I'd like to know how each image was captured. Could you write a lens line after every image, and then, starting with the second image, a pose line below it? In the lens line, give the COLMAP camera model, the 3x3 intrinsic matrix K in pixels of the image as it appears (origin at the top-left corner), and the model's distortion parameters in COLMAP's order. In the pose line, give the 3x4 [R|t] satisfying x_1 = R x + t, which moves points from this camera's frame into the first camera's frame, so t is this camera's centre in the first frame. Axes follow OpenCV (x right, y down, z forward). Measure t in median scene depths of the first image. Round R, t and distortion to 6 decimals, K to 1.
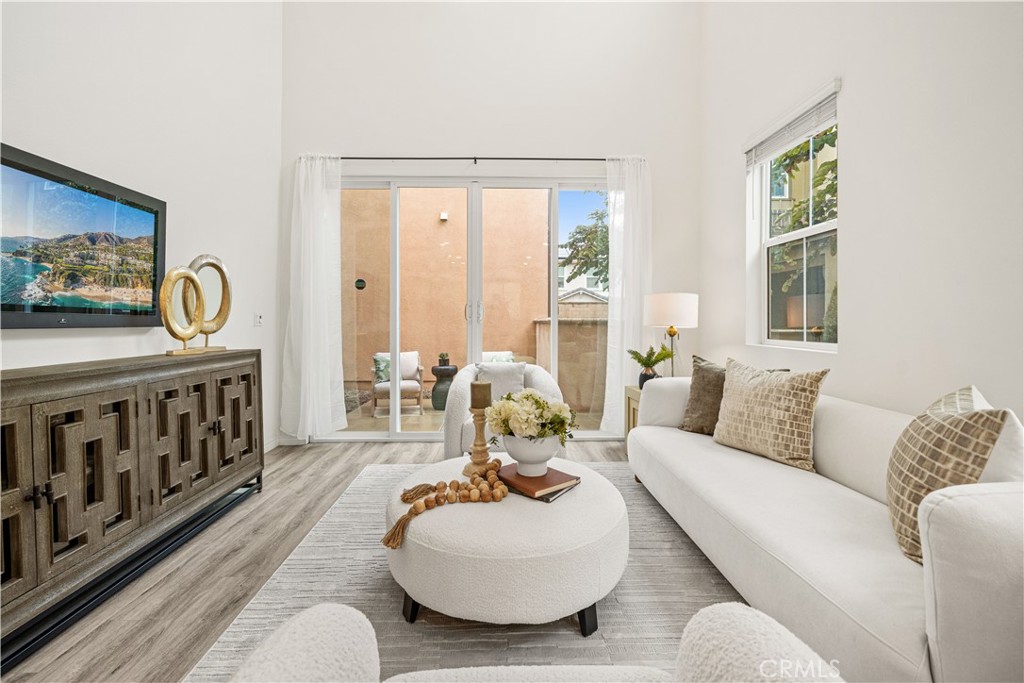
lens RADIAL K [[442.1, 0, 508.4], [0, 442.1, 322.5], [0, 0, 1]] dist [0.001397, 0.000020]
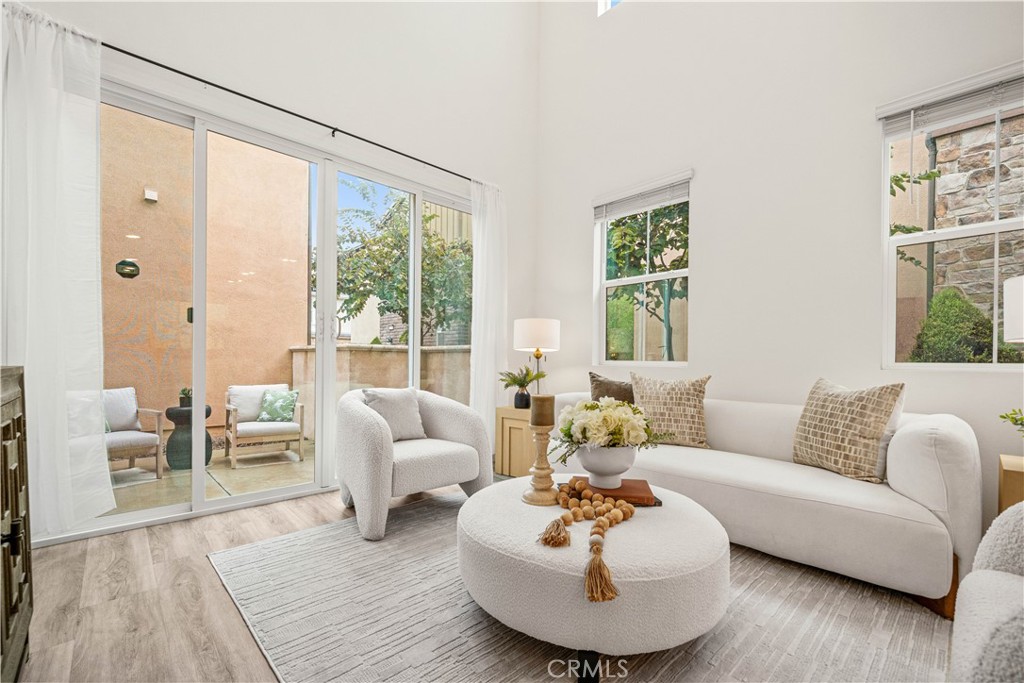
lens RADIAL K [[430.8, 0, 512.2], [0, 430.8, 366.2], [0, 0, 1]] dist [-0.001225, -0.000226]
pose [[0.743609, 0.002216, 0.668612, -0.639225], [-0.009444, 0.999930, 0.007190, 0.069629], [-0.668549, -0.011661, 0.743577, 0.399014]]
